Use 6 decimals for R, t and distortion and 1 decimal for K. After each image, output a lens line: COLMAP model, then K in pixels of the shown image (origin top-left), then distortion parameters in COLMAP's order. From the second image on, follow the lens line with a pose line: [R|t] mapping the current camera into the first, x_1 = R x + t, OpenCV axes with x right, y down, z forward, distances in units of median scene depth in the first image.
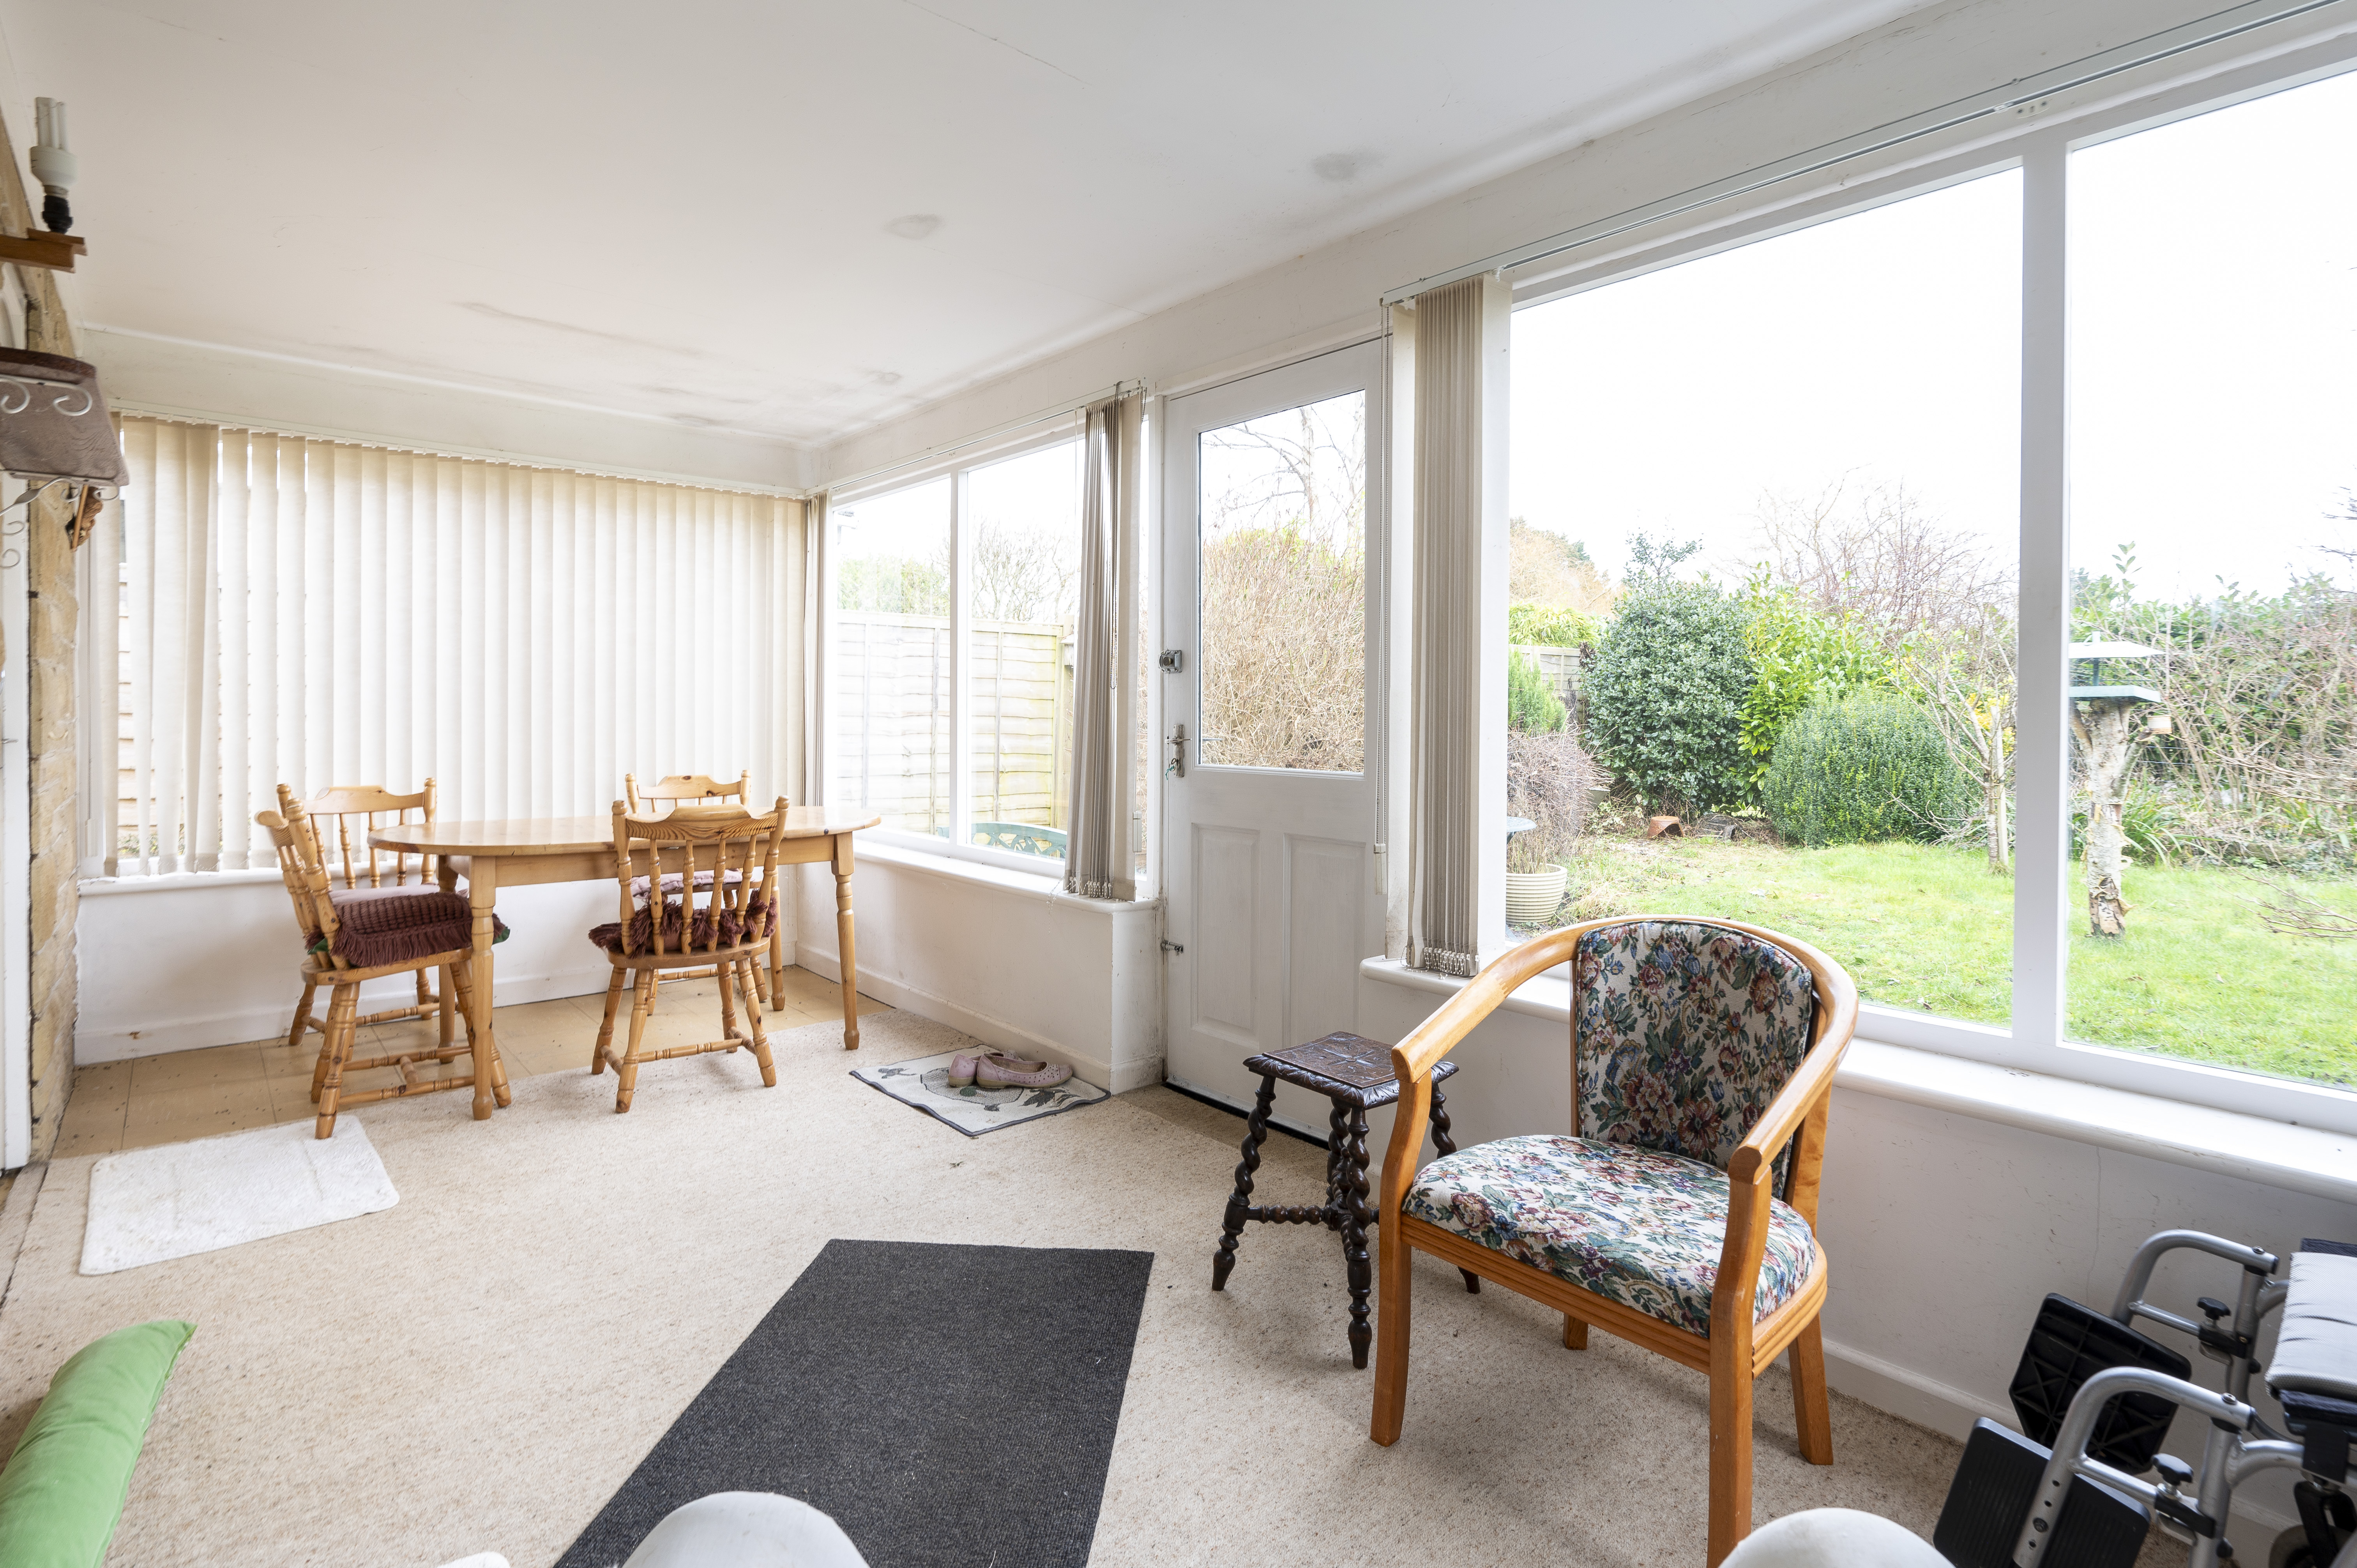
lens RADIAL K [[1122.3, 0, 1175.2], [0, 1122.3, 721.4], [0, 0, 1]] dist [-0.010262, -0.000303]
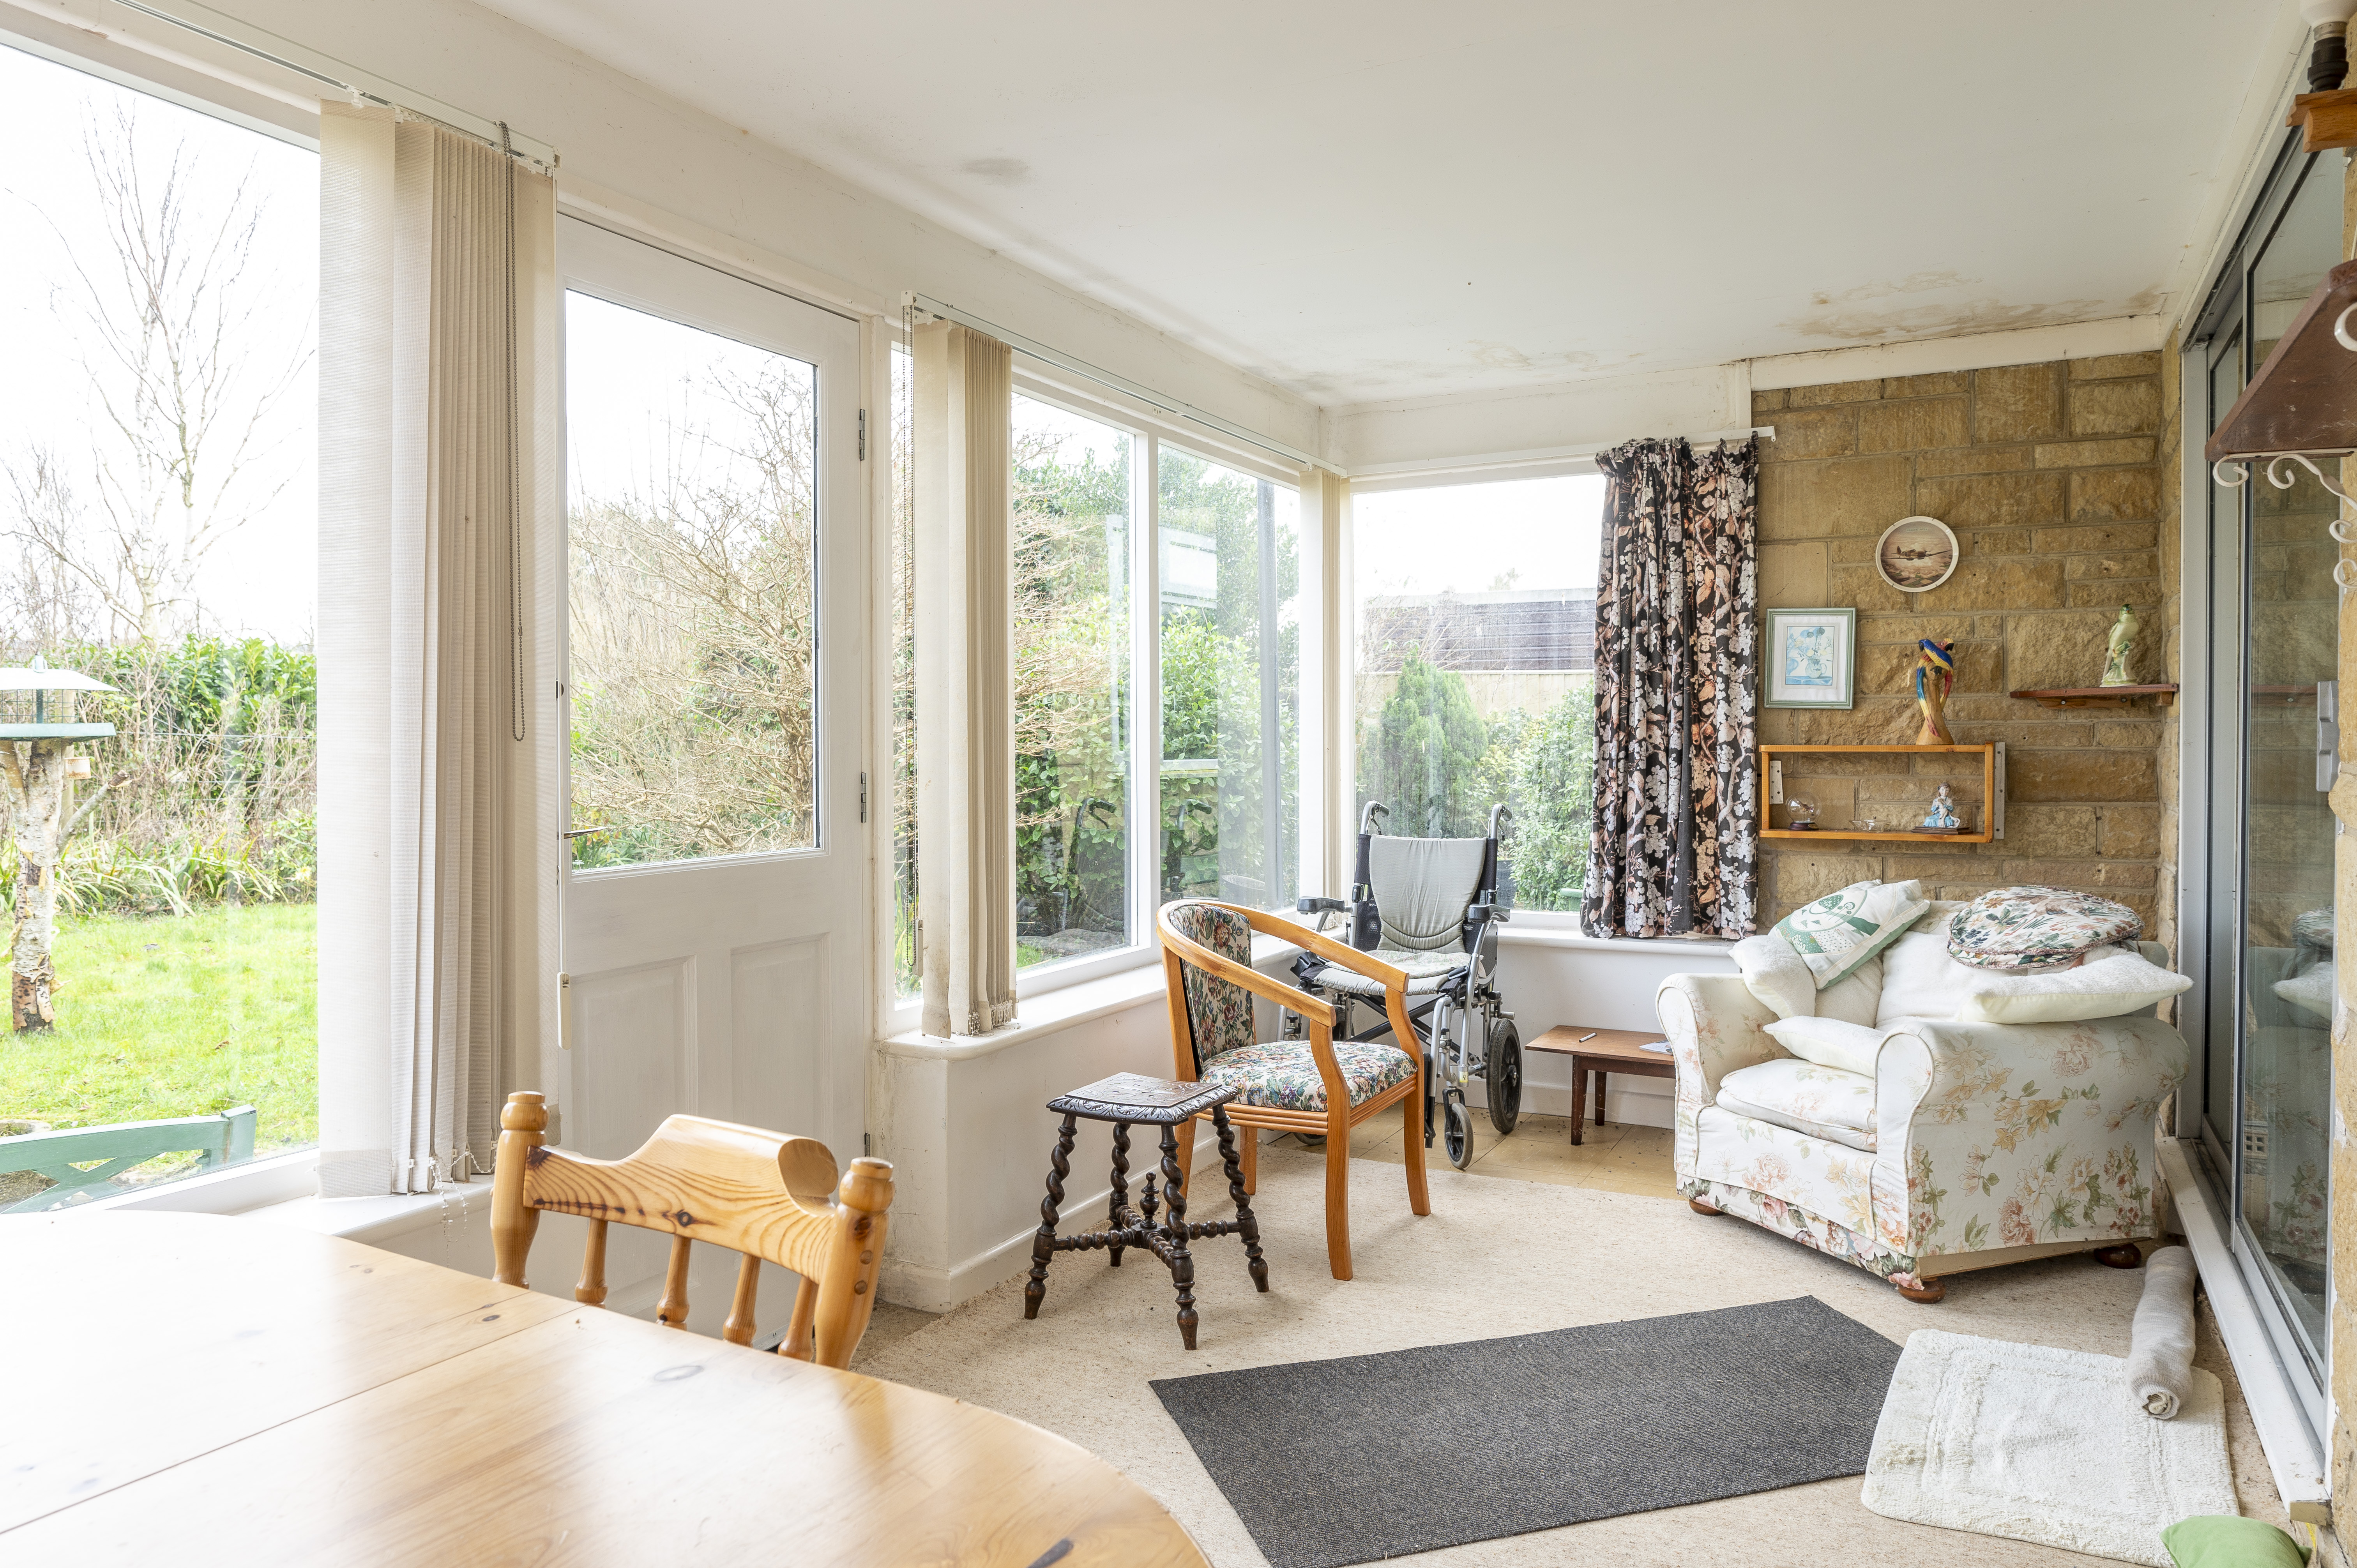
lens RADIAL K [[1508.3, 0, 1178.5], [0, 1508.3, 784.0], [0, 0, 1]] dist [-0.001039, -0.000288]
pose [[-0.344999, -0.033811, 0.937994, -0.840853], [0.012281, 0.999103, 0.040530, -0.036266], [-0.938523, 0.025502, -0.344274, 1.021911]]
